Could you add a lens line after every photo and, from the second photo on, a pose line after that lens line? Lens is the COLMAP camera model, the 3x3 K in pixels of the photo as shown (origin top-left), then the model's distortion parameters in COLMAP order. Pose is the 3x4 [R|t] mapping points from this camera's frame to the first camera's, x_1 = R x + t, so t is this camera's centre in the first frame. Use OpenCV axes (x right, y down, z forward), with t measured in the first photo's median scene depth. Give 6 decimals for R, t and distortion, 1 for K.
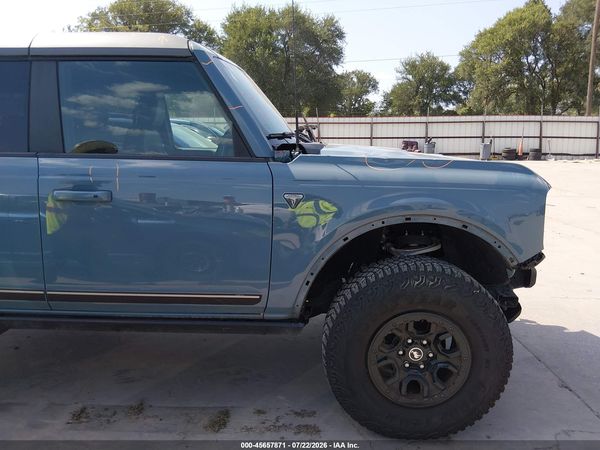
lens RADIAL K [[458.2, 0, 301.9], [0, 458.2, 224.3], [0, 0, 1]] dist [0.080145, -0.146711]
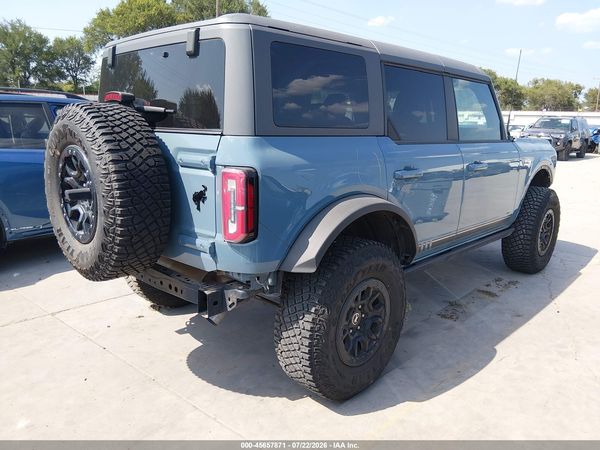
lens RADIAL K [[458.2, 0, 301.9], [0, 458.2, 224.3], [0, 0, 1]] dist [0.080145, -0.146711]
pose [[0.661638, -0.155948, 0.733427, -1.792226], [0.123255, 0.987448, 0.098770, -0.084218], [-0.739624, 0.025048, 0.672554, 0.329550]]
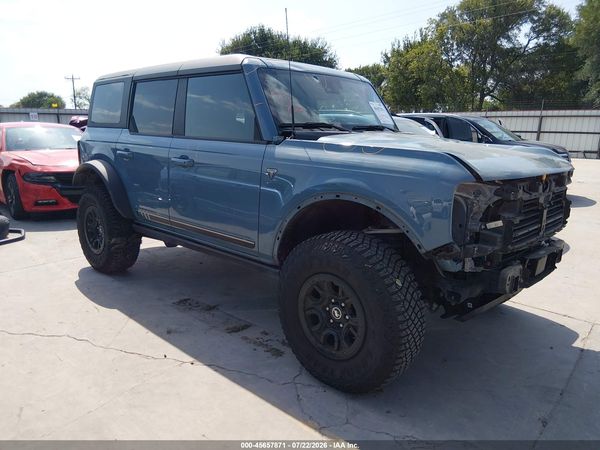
lens RADIAL K [[458.2, 0, 301.9], [0, 458.2, 224.3], [0, 0, 1]] dist [0.080145, -0.146711]
pose [[0.750335, 0.139920, -0.646080, 0.793159], [-0.132921, 0.989316, 0.059883, 0.001499], [0.647556, 0.040946, 0.760917, 0.046637]]
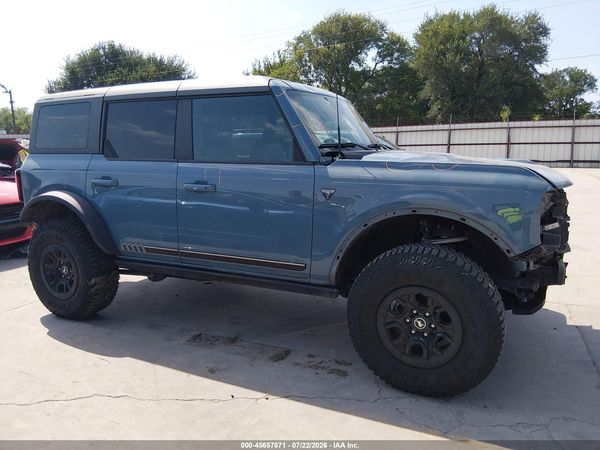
lens RADIAL K [[458.2, 0, 301.9], [0, 458.2, 224.3], [0, 0, 1]] dist [0.080145, -0.146711]
pose [[0.915300, 0.051611, -0.399452, 0.383178], [-0.058517, 0.998273, -0.005105, 0.040558], [0.398498, 0.028048, 0.916740, -0.215186]]
